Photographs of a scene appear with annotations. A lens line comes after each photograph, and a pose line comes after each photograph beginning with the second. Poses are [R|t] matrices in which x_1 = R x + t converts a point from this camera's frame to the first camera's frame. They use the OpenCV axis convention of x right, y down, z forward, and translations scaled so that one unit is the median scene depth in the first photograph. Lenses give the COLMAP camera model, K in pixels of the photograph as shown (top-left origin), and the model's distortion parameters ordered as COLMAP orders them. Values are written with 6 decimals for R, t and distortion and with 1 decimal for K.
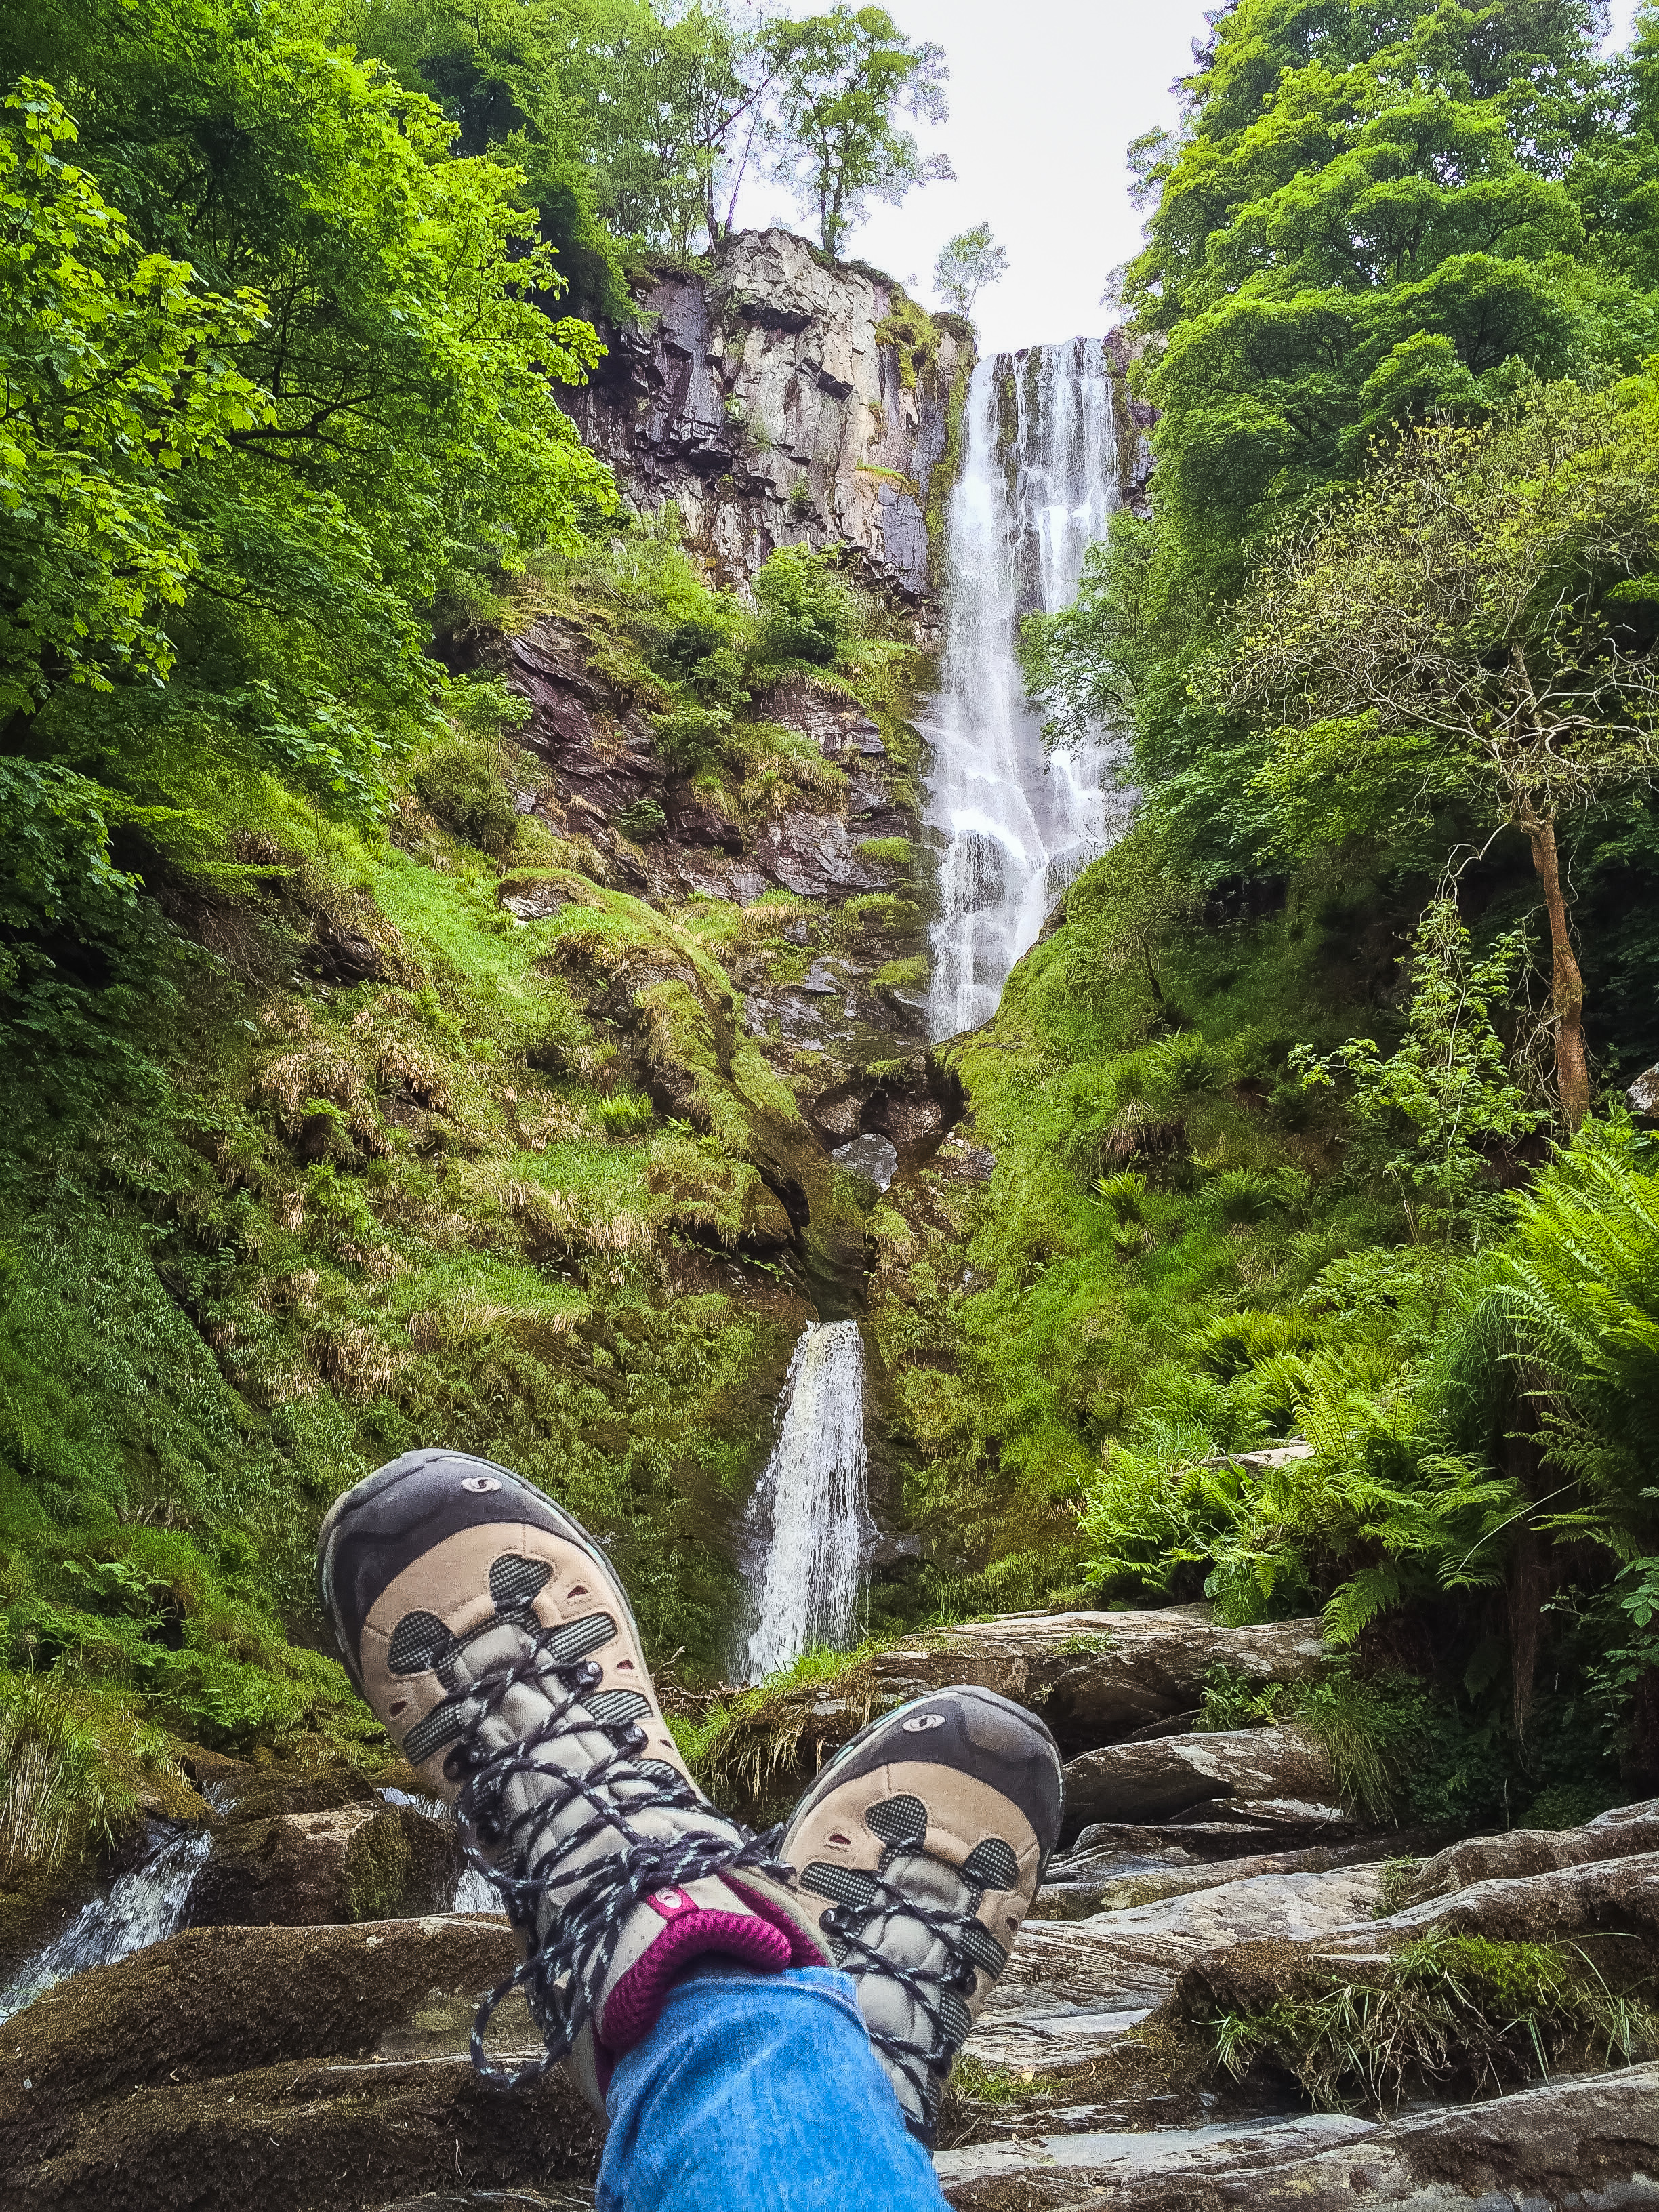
lens RADIAL K [[1902.2, 0, 829.5], [0, 1902.2, 1106.0], [0, 0, 1]] dist [0.071290, -0.108480]
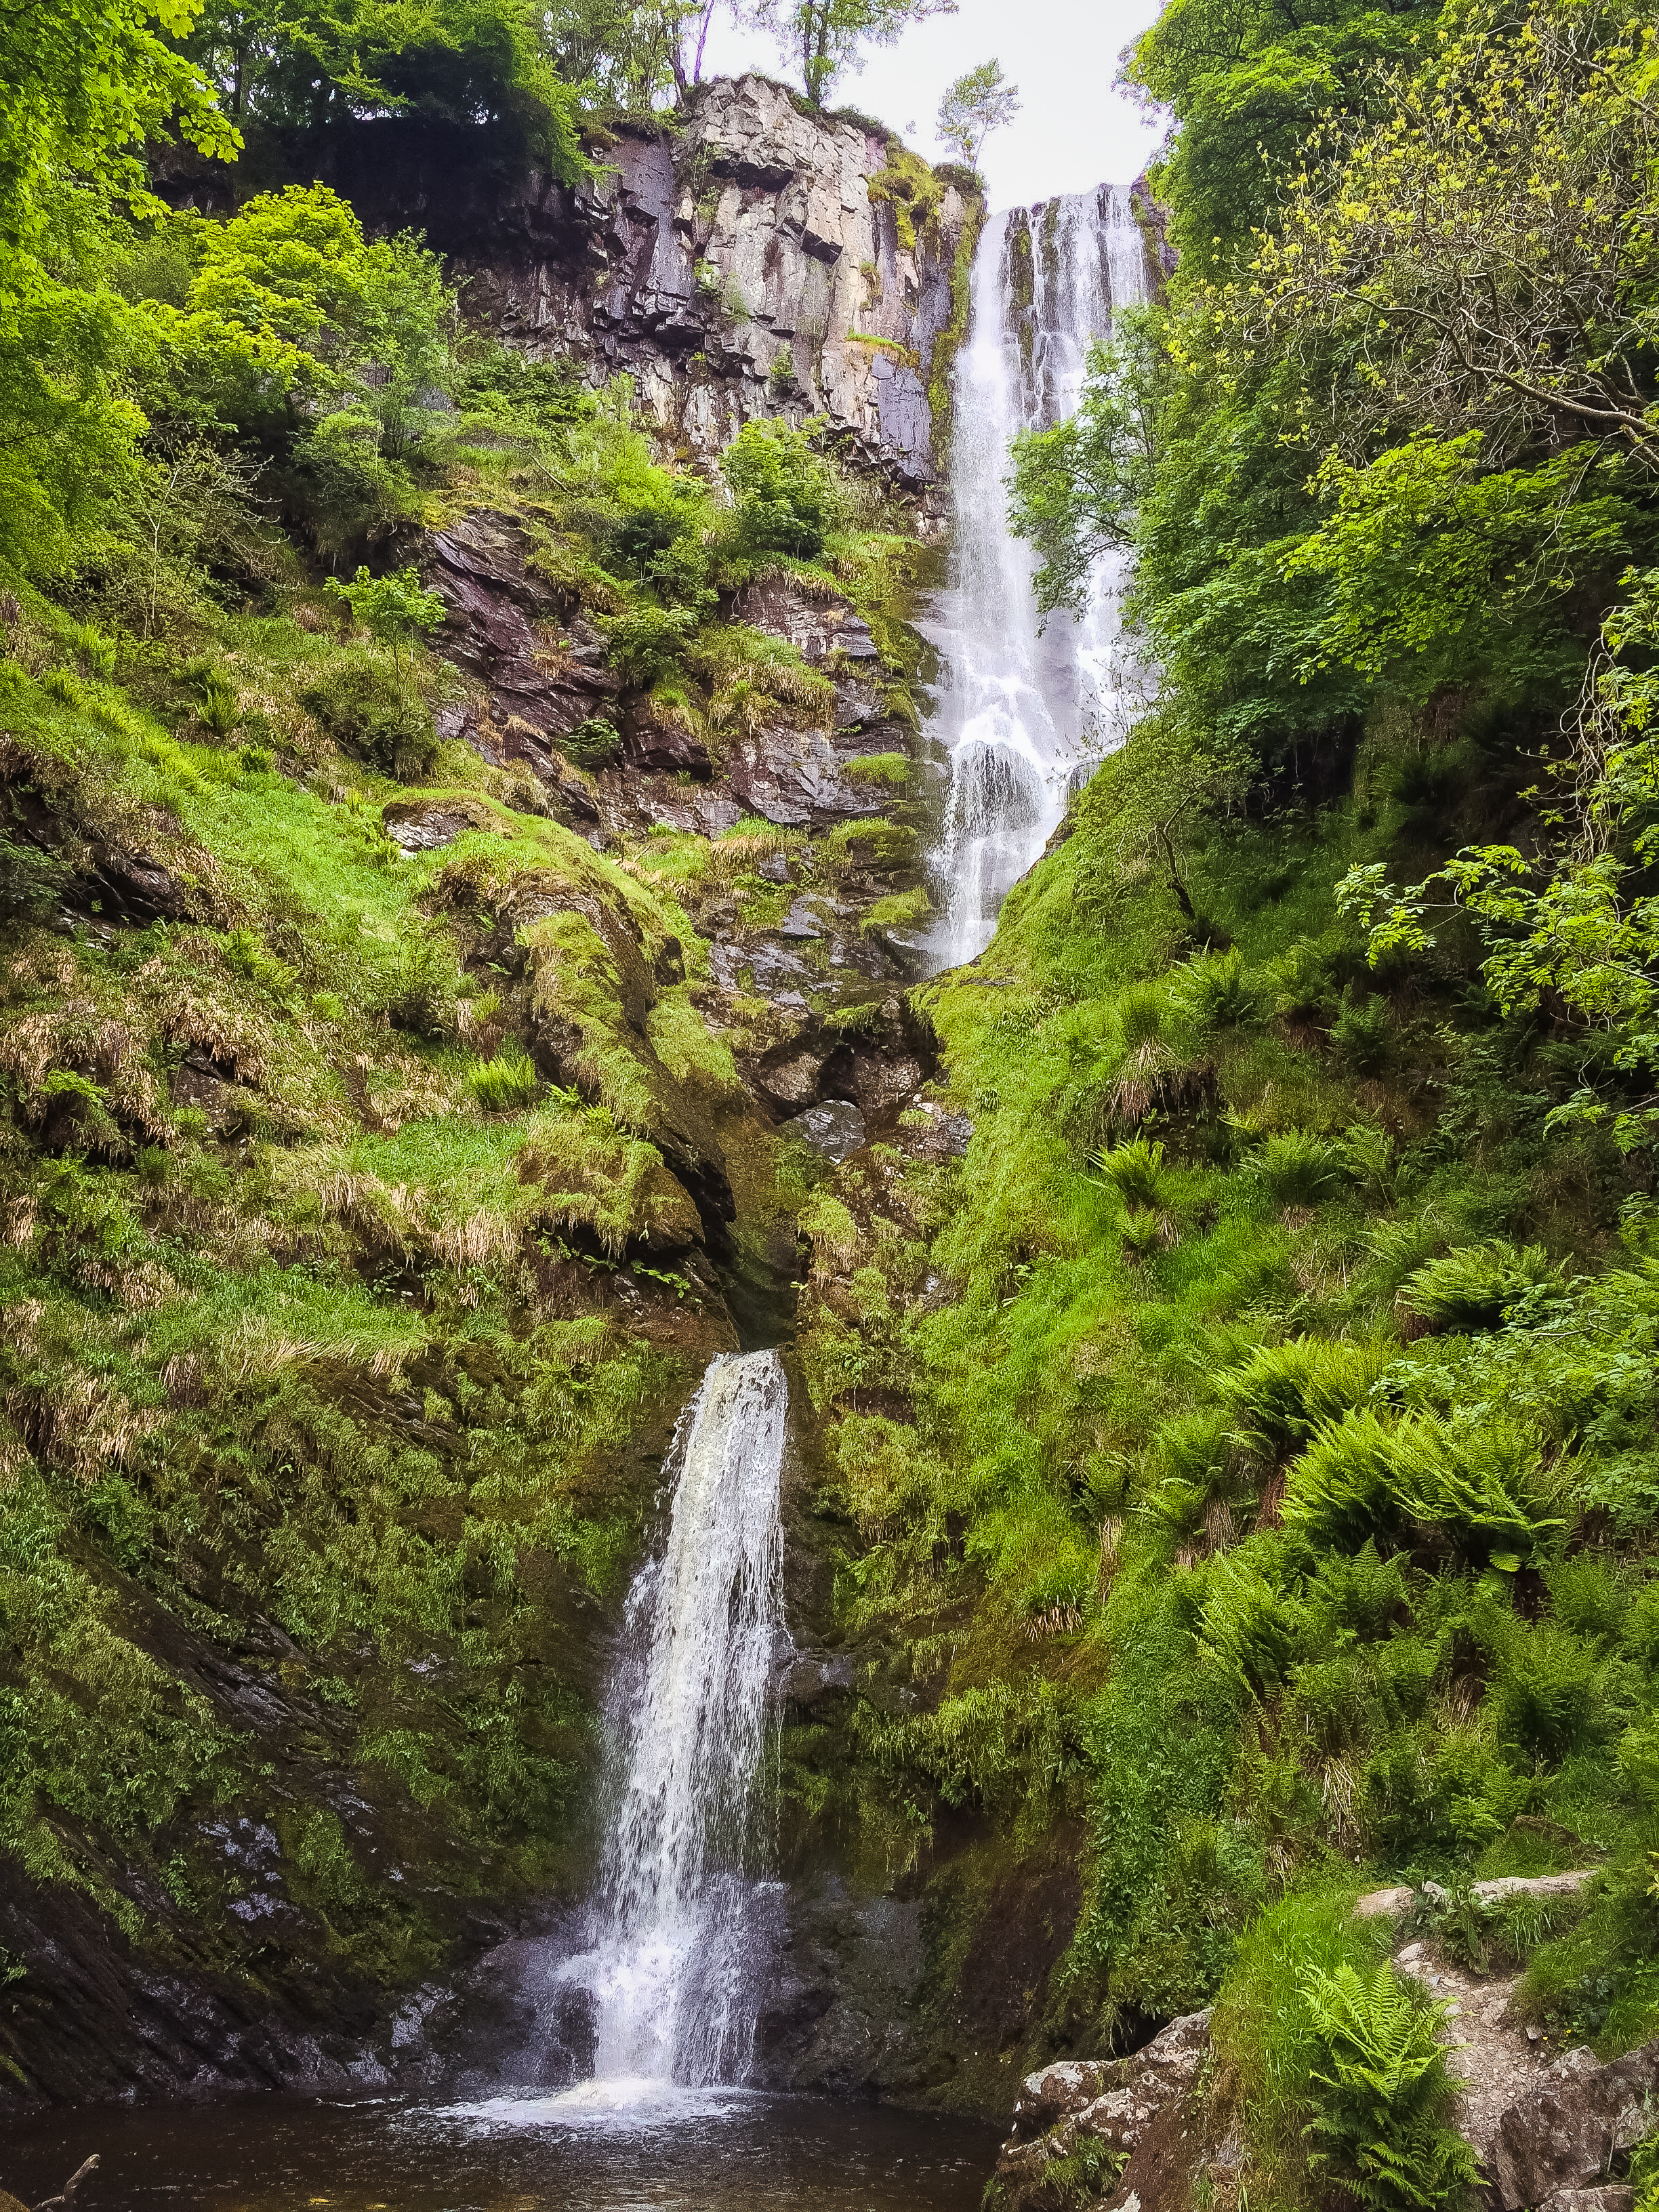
lens RADIAL K [[1902.2, 0, 829.5], [0, 1902.2, 1106.0], [0, 0, 1]] dist [0.071290, -0.108480]
pose [[0.998812, -0.027418, -0.040296, 0.038593], [0.027917, 0.999540, 0.011883, 0.005619], [0.039951, -0.012994, 0.999117, 0.151501]]
